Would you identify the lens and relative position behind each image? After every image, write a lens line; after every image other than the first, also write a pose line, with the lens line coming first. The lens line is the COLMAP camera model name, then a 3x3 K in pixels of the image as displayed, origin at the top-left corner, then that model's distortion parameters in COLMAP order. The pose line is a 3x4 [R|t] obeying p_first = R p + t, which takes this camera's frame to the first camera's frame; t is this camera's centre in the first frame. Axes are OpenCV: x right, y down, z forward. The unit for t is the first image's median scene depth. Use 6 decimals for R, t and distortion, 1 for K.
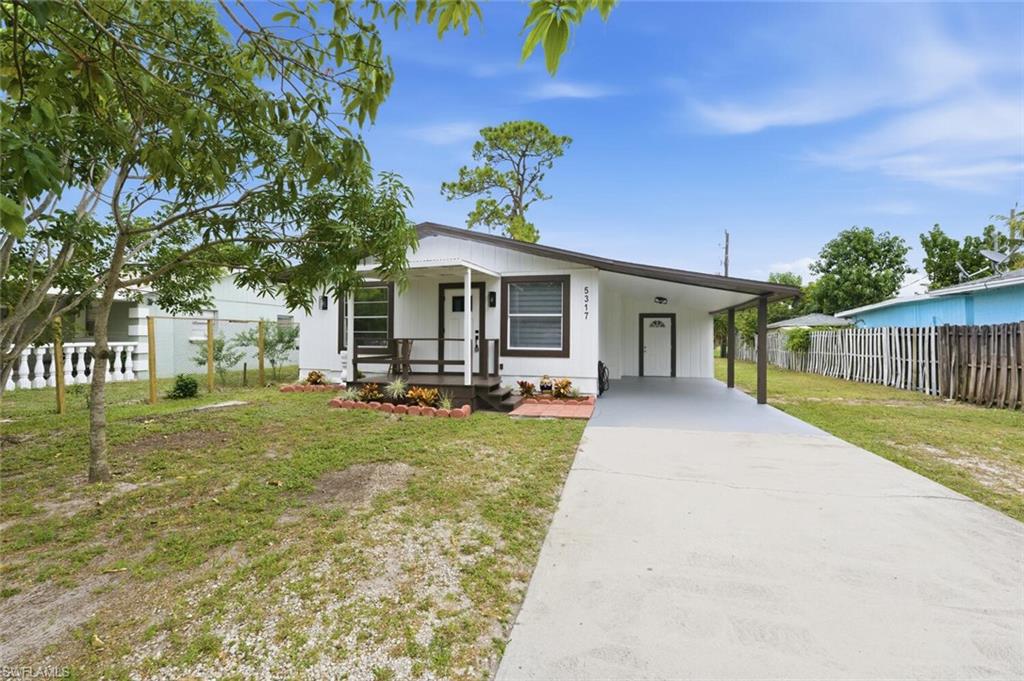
lens RADIAL K [[427.6, 0, 511.9], [0, 427.6, 333.3], [0, 0, 1]] dist [-0.003206, 0.001034]
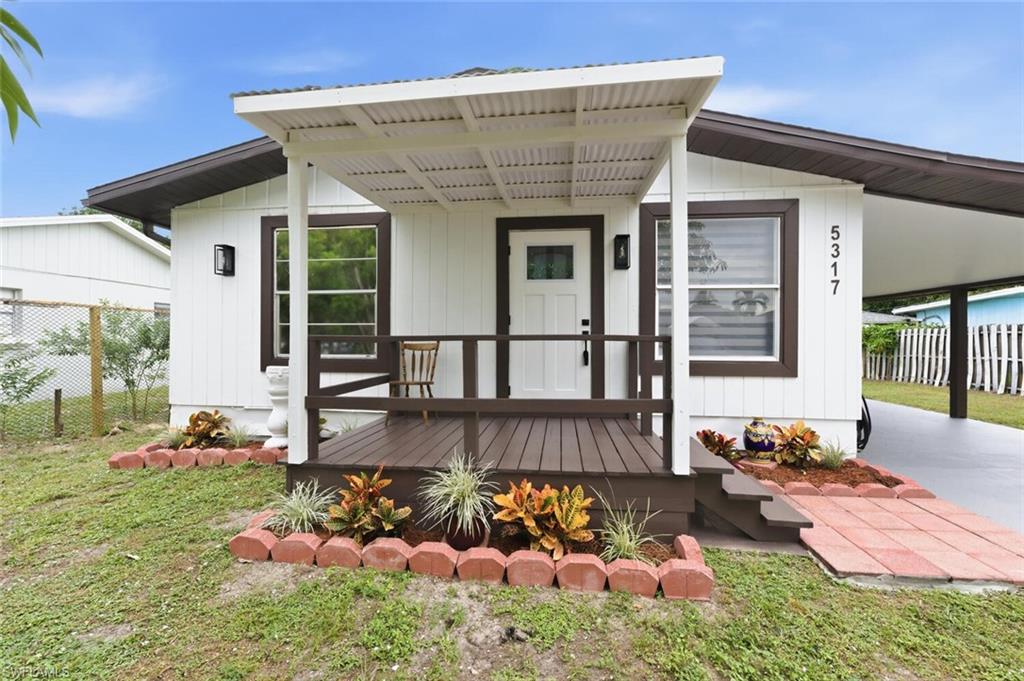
lens RADIAL K [[415.1, 0, 518.5], [0, 415.1, 341.1], [0, 0, 1]] dist [-0.001053, 0.000494]
pose [[0.986725, -0.003506, 0.162361, -0.226570], [0.001589, 0.999928, 0.011935, 0.011407], [-0.162391, -0.011519, 0.986659, 0.567372]]
